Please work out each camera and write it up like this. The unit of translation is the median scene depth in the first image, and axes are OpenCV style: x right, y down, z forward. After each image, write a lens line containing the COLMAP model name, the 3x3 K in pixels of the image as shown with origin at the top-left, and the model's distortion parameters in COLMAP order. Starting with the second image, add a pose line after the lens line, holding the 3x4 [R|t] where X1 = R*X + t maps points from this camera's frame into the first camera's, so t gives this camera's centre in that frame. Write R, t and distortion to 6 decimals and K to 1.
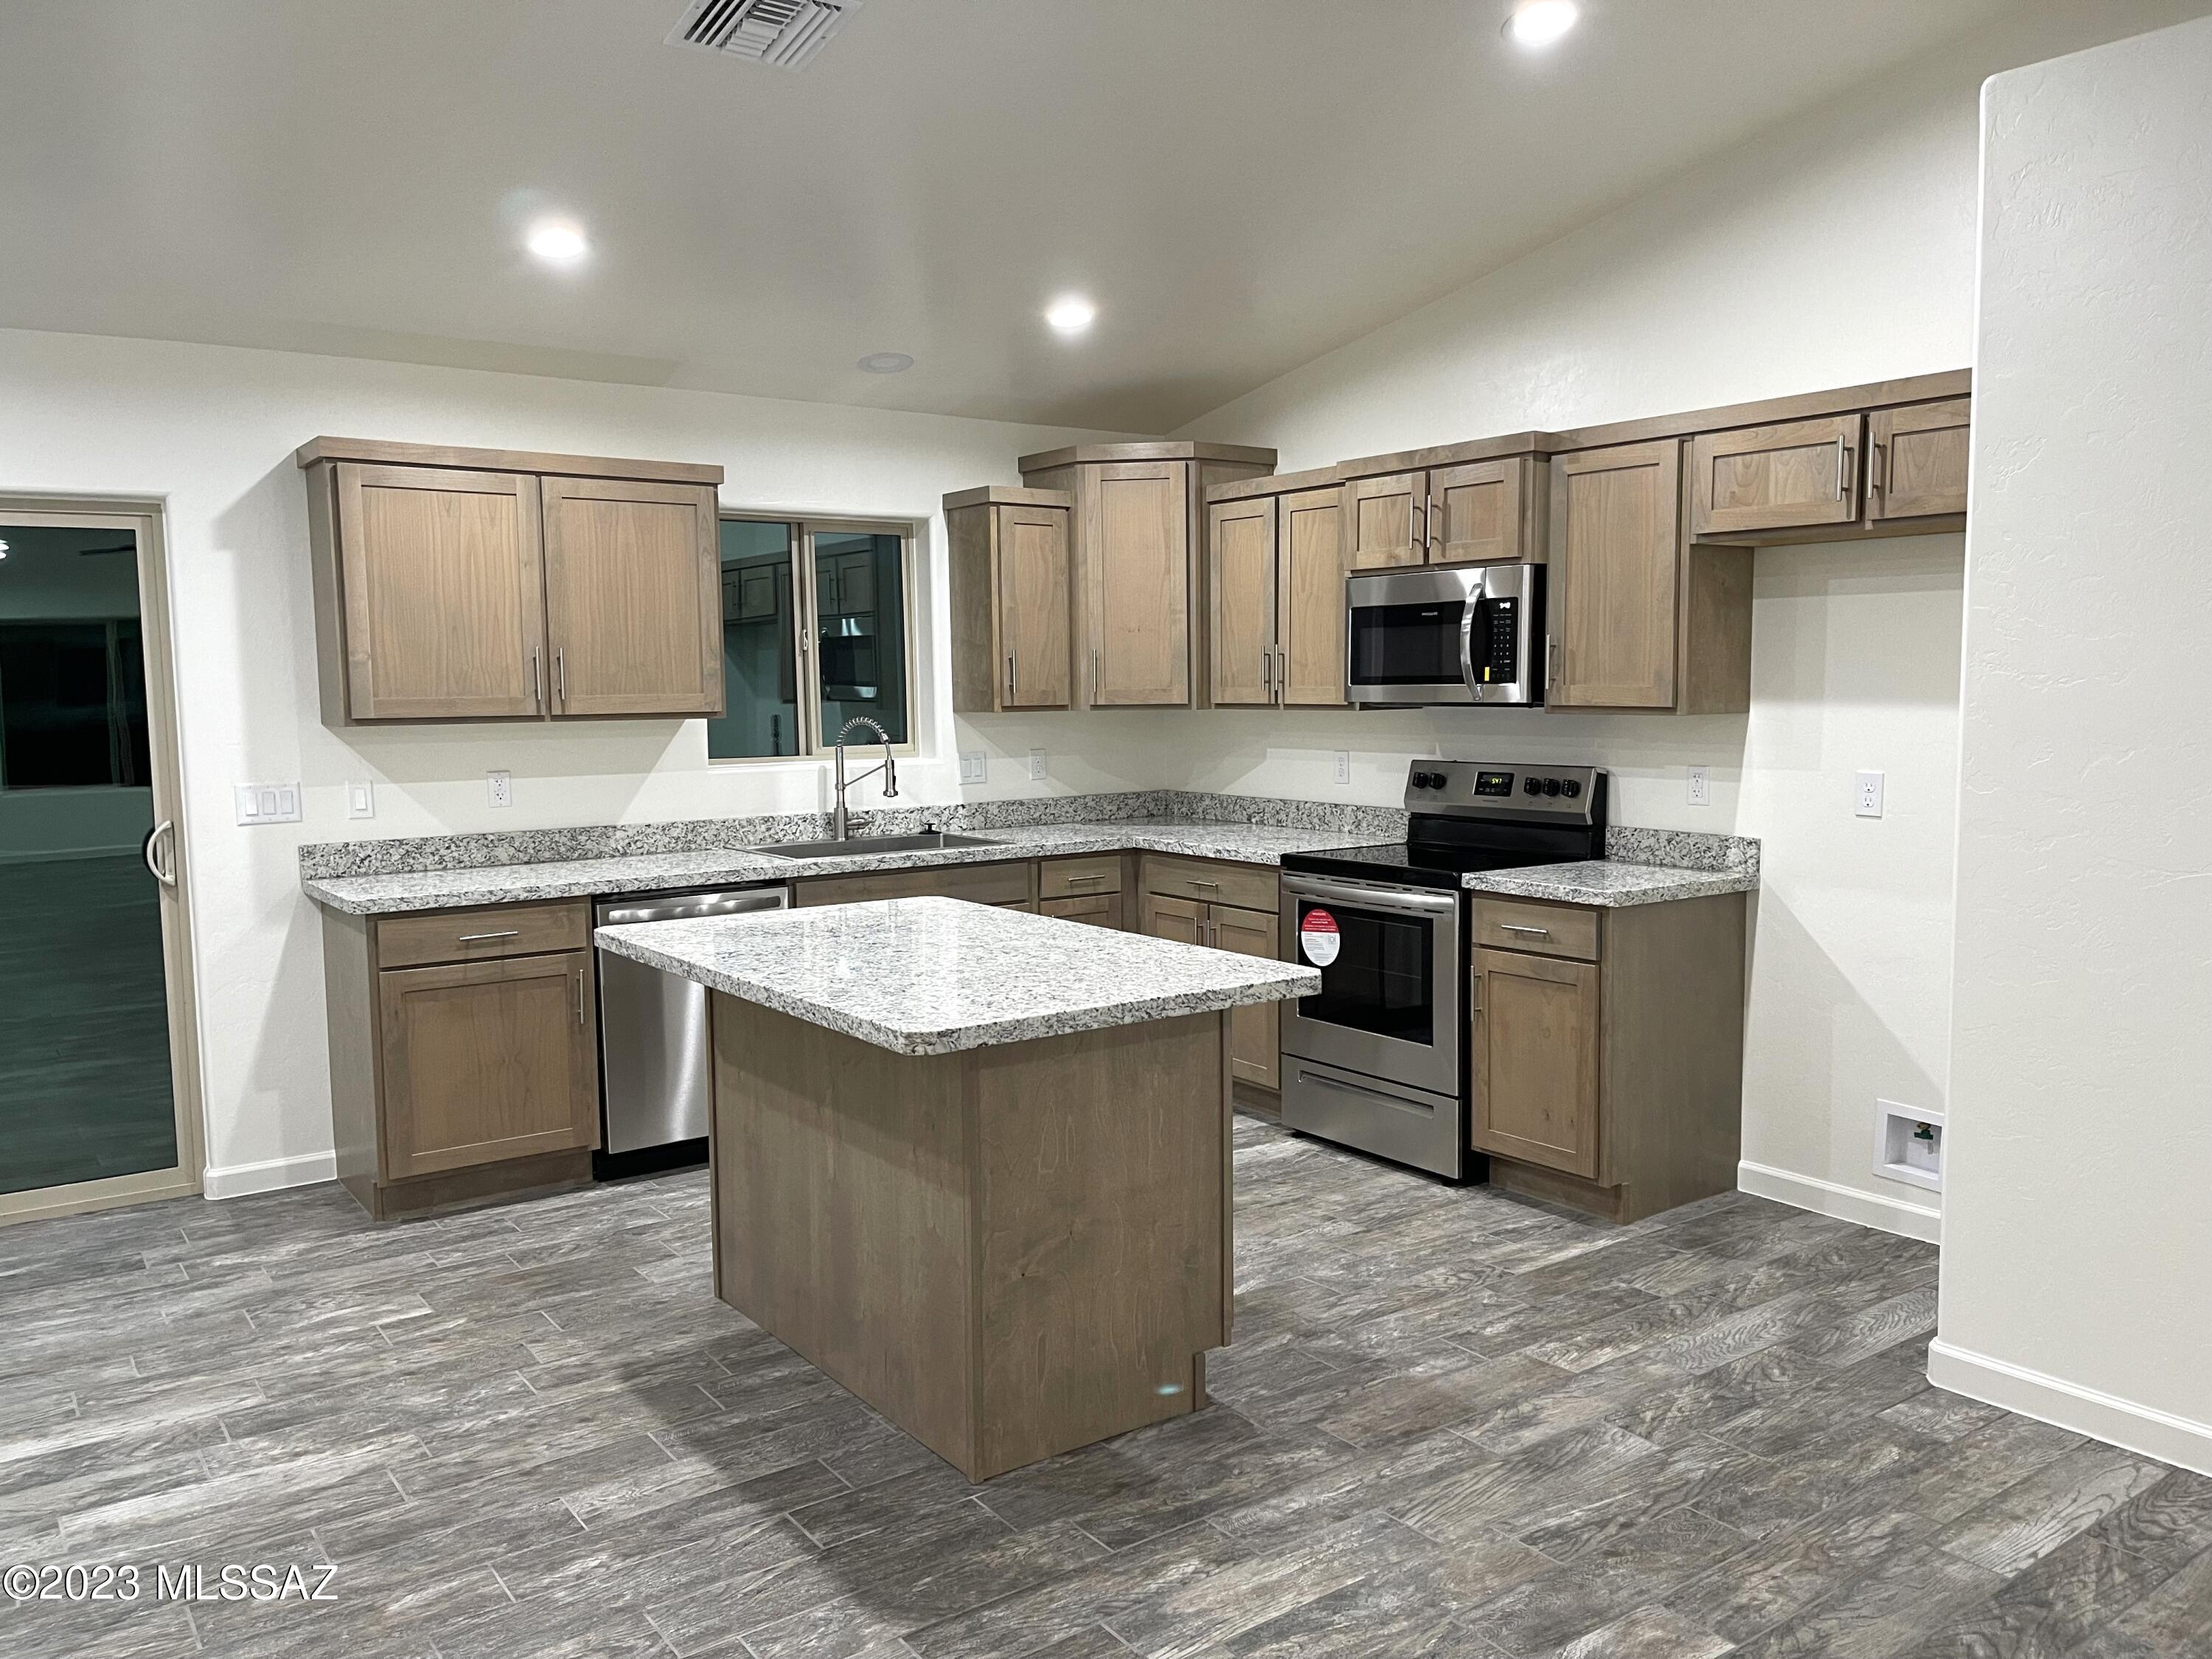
lens RADIAL K [[1600.8, 0, 1106.0], [0, 1600.8, 829.5], [0, 0, 1]] dist [0.081196, -0.110805]
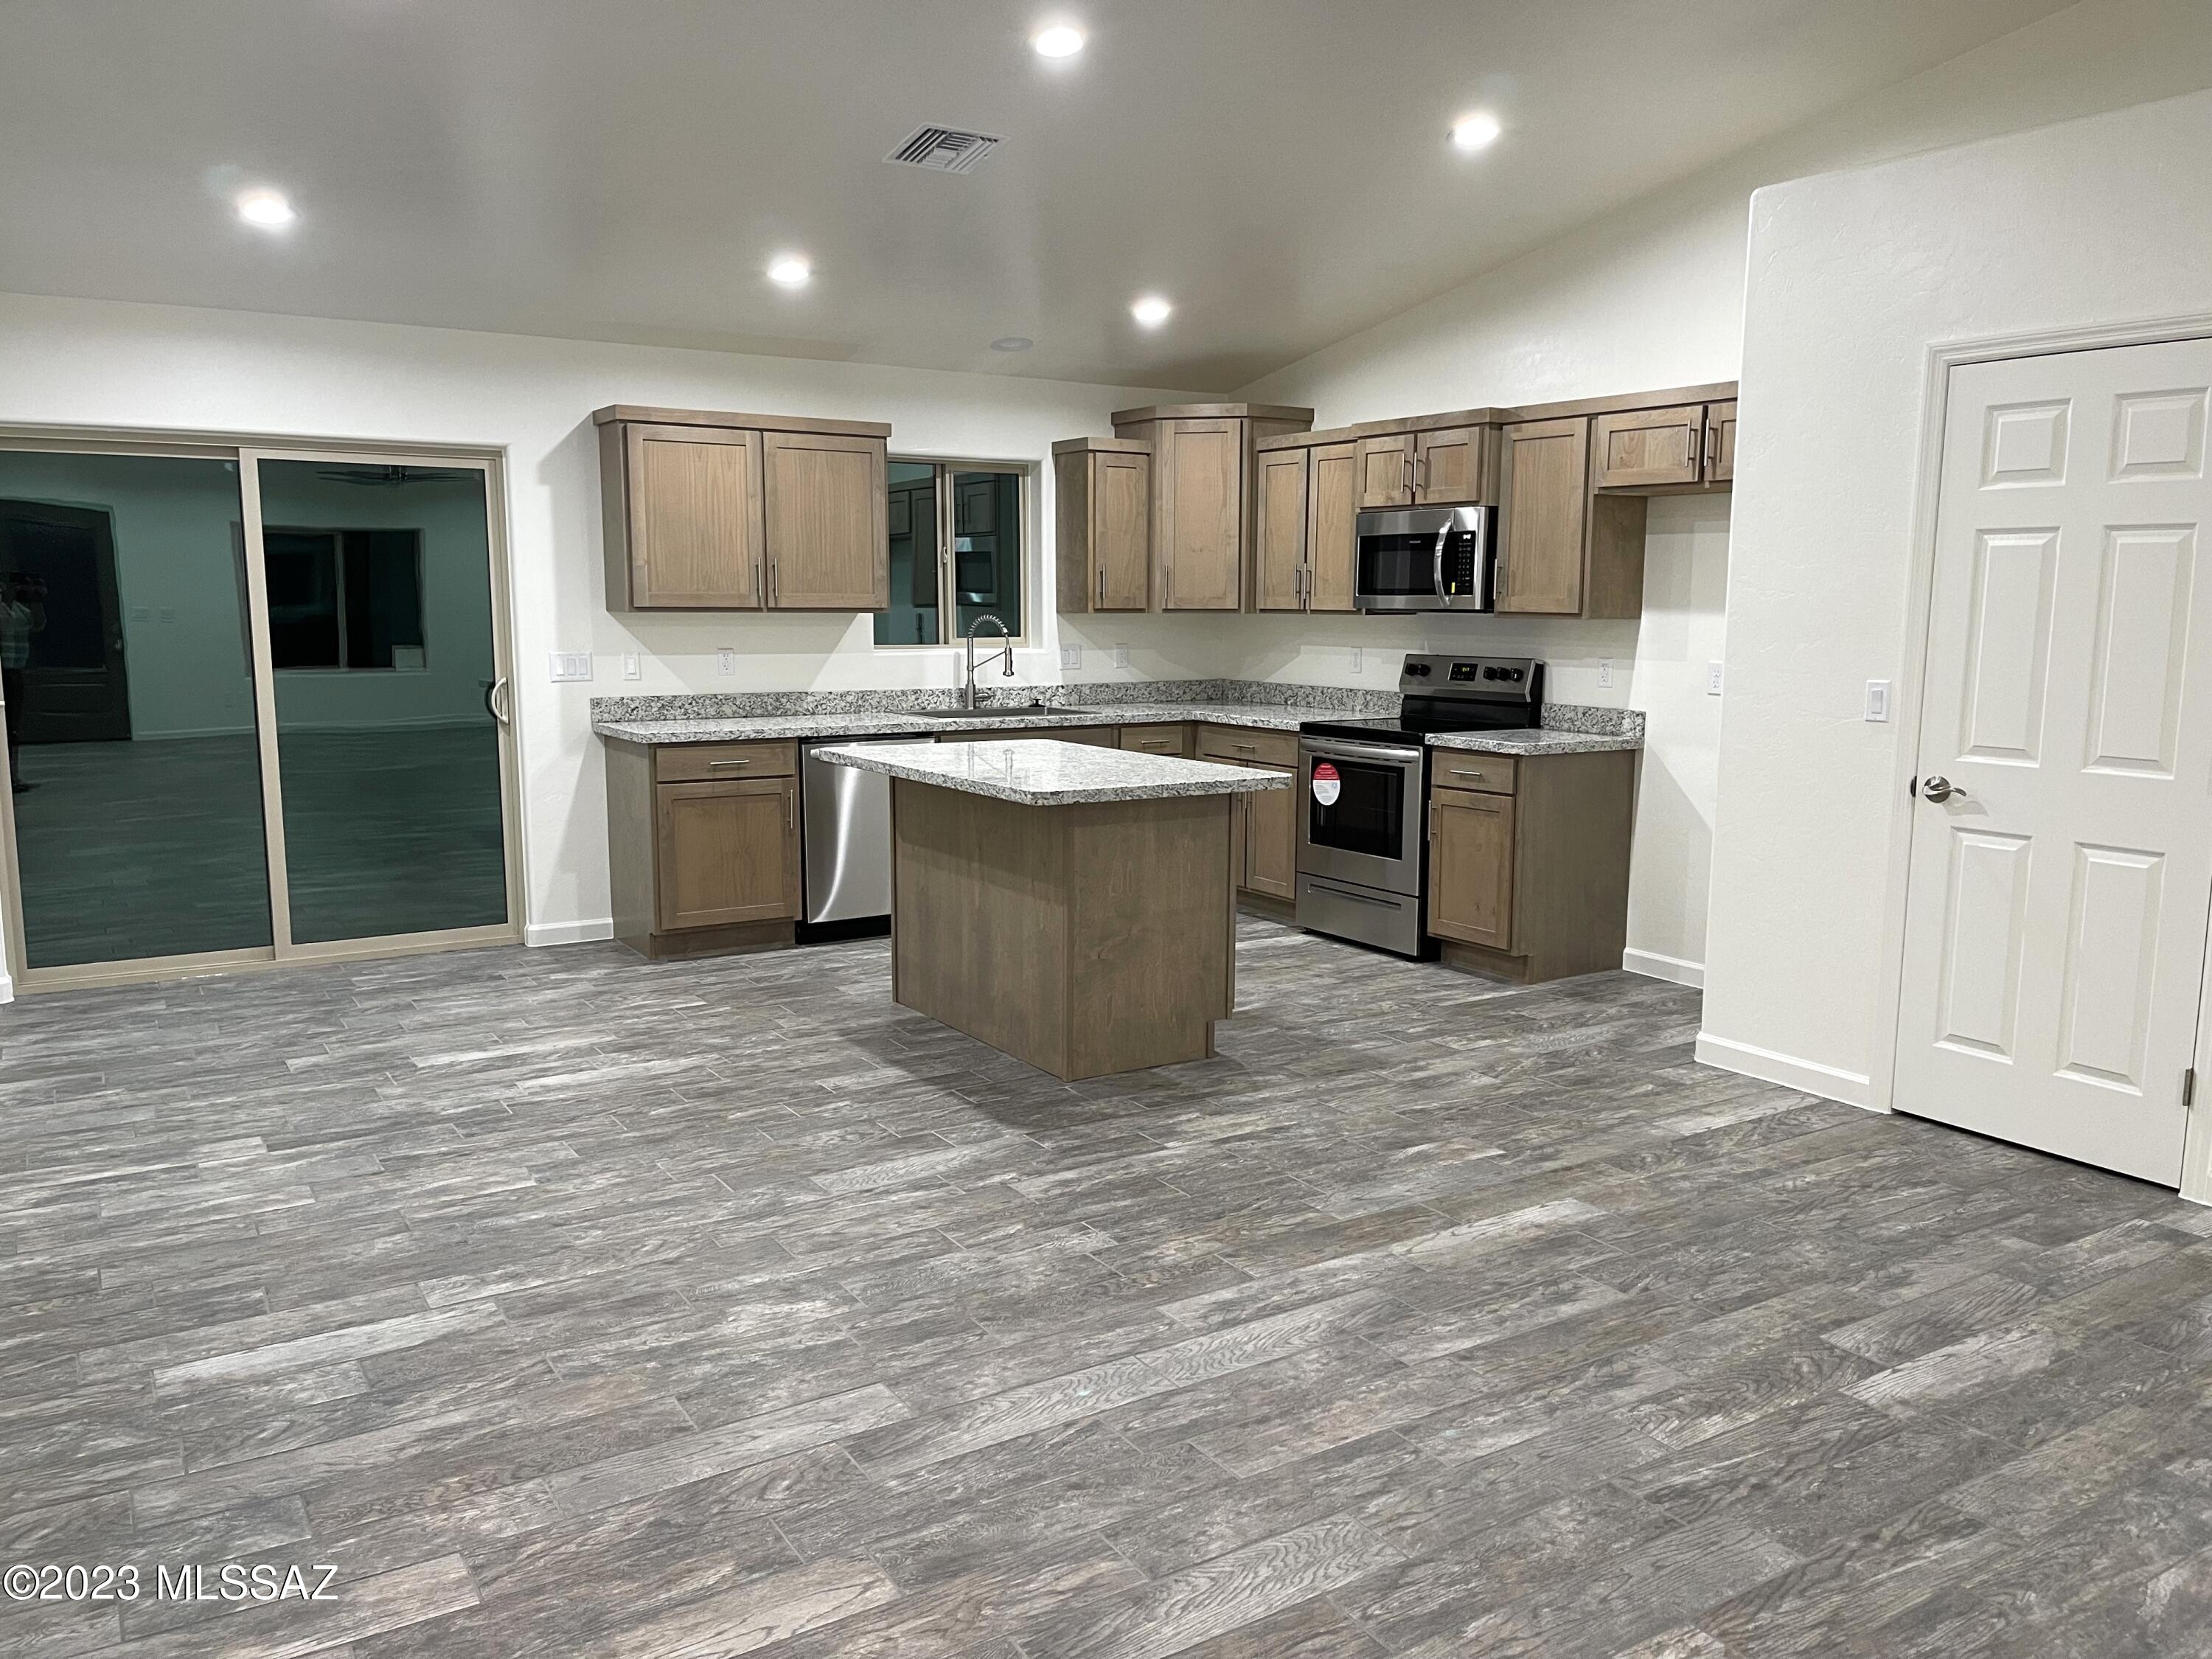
lens RADIAL K [[1600.8, 0, 1106.0], [0, 1600.8, 829.5], [0, 0, 1]] dist [0.081196, -0.110805]
pose [[0.998124, 0.024349, -0.056169, 0.027809], [-0.021437, 0.998423, 0.051878, 0.043365], [0.057344, -0.050577, 0.997073, -0.384933]]
